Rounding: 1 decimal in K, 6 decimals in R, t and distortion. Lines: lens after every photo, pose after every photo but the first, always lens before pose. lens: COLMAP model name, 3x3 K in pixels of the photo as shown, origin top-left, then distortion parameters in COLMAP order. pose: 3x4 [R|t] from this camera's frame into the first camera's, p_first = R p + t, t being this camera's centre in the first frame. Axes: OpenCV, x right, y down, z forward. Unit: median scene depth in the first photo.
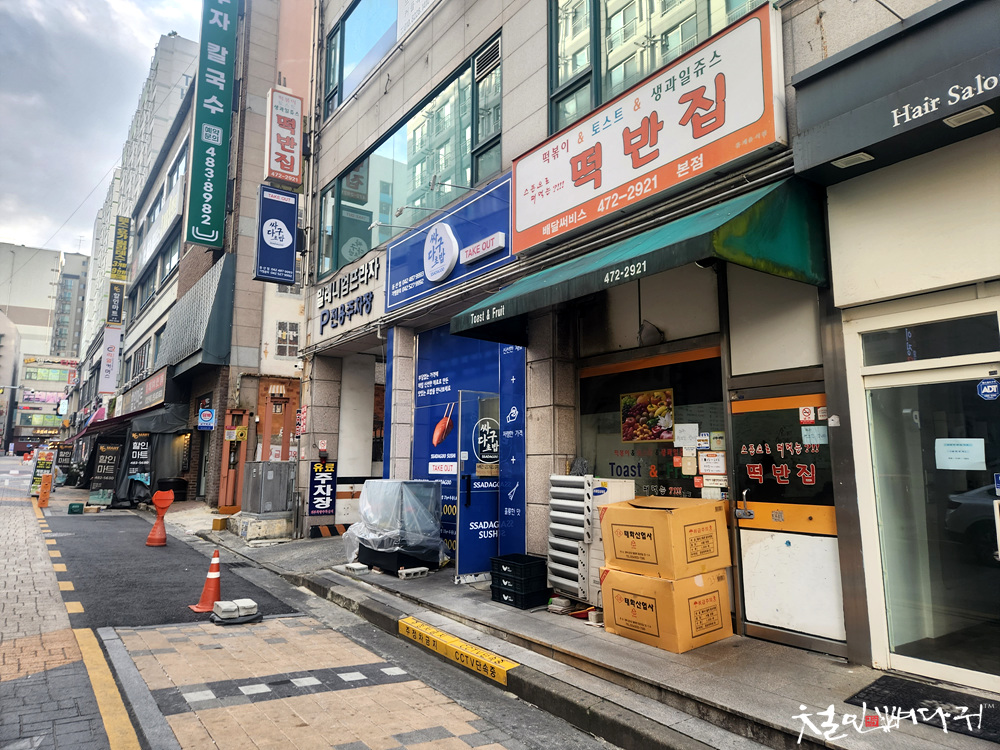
lens RADIAL K [[657.6, 0, 498.5], [0, 657.6, 373.3], [0, 0, 1]] dist [0.070789, -0.000491]
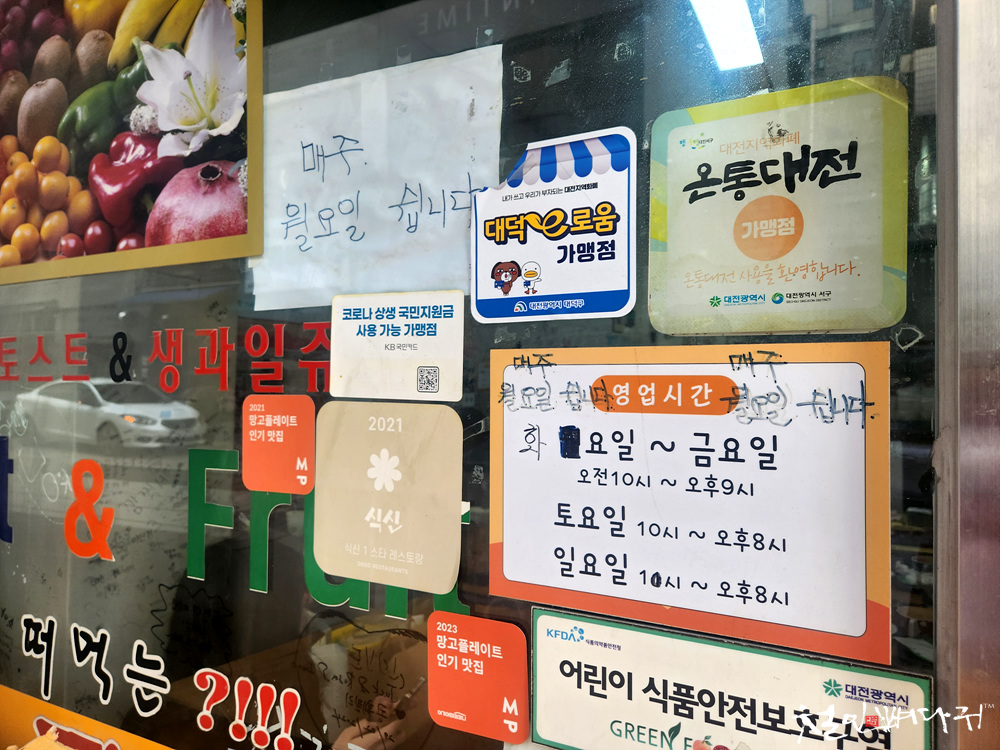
lens RADIAL K [[657.6, 0, 498.5], [0, 657.6, 373.3], [0, 0, 1]] dist [0.070789, -0.000491]
pose [[0.886054, 0.005340, 0.463552, 0.256795], [-0.066738, 0.990987, 0.116149, 0.109283], [-0.458754, -0.133851, 0.878424, 0.906927]]
